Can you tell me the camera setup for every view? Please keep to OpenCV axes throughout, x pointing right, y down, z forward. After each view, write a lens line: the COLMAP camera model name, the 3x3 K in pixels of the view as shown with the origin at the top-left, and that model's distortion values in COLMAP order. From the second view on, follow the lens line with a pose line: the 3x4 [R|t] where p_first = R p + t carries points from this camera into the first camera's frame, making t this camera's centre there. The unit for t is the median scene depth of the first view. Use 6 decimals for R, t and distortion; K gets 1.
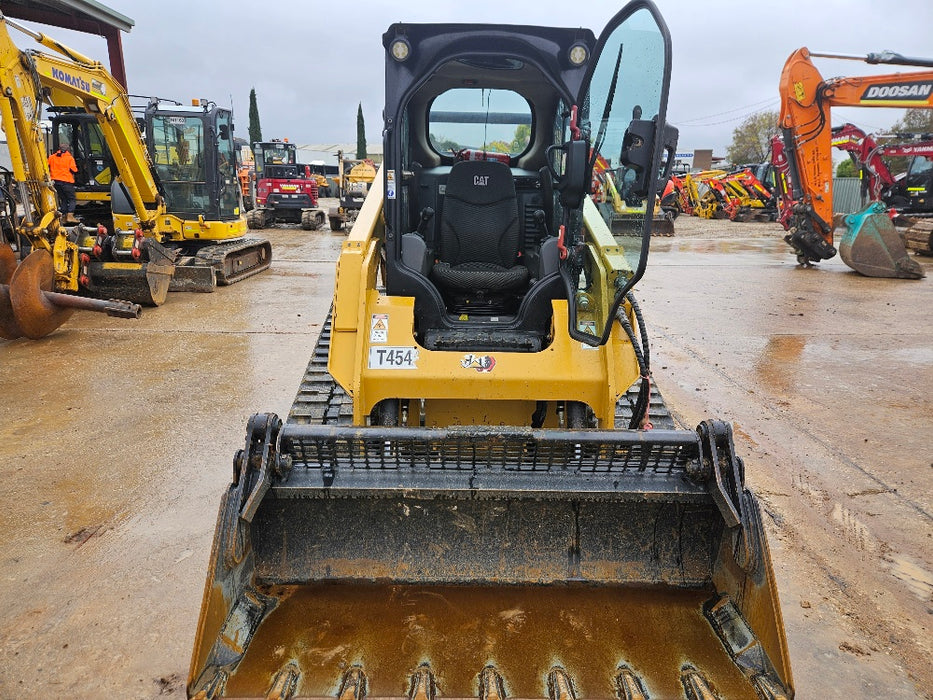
lens RADIAL K [[624.5, 0, 465.1], [0, 624.5, 344.0], [0, 0, 1]] dist [0.082510, -0.080300]
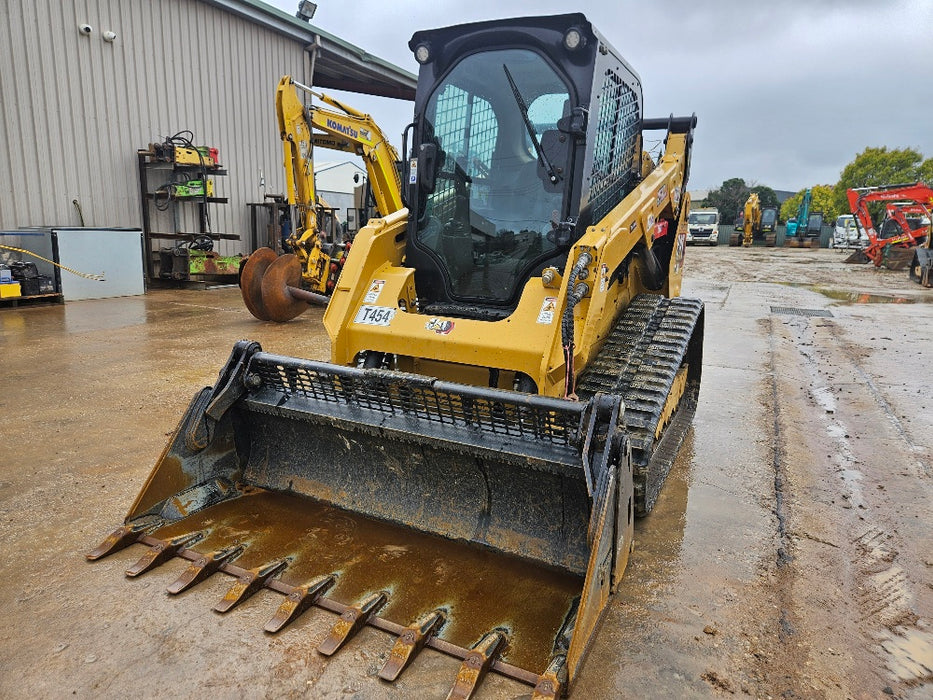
lens RADIAL K [[624.5, 0, 465.1], [0, 624.5, 344.0], [0, 0, 1]] dist [0.082510, -0.080300]
pose [[0.887524, 0.091480, -0.451588, 0.522528], [-0.125479, 0.991036, -0.045850, 0.099900], [0.443346, 0.097358, 0.891048, 0.062807]]
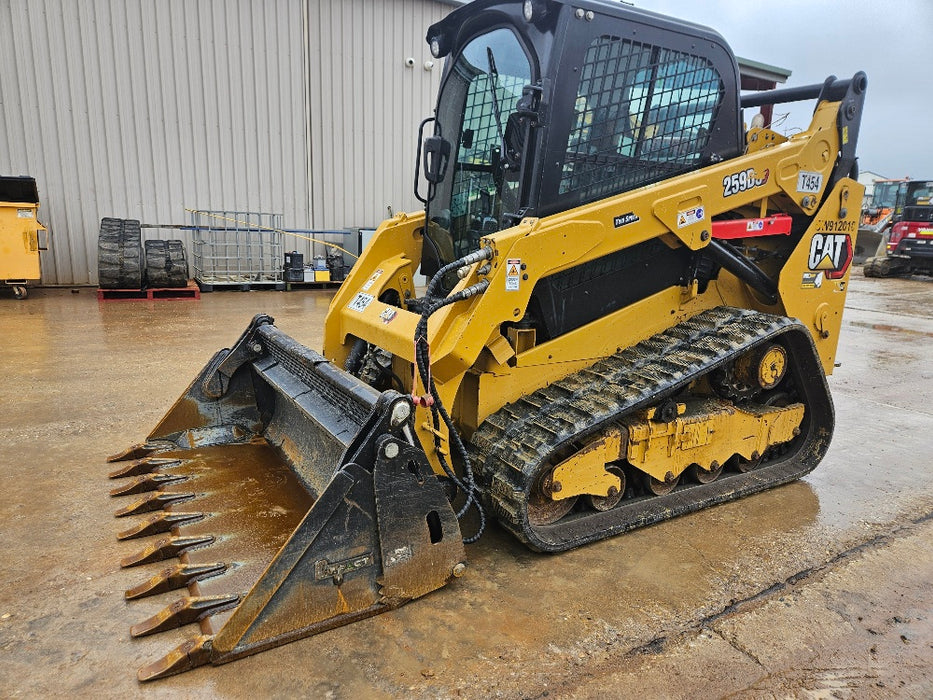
lens RADIAL K [[623.5, 0, 462.9], [0, 623.5, 351.6], [0, 0, 1]] dist [0.086750, -0.082555]
pose [[0.502792, 0.177410, -0.846006, 0.984366], [-0.239382, 0.969011, 0.060936, -0.007110], [0.830600, 0.171880, 0.529680, 0.516439]]
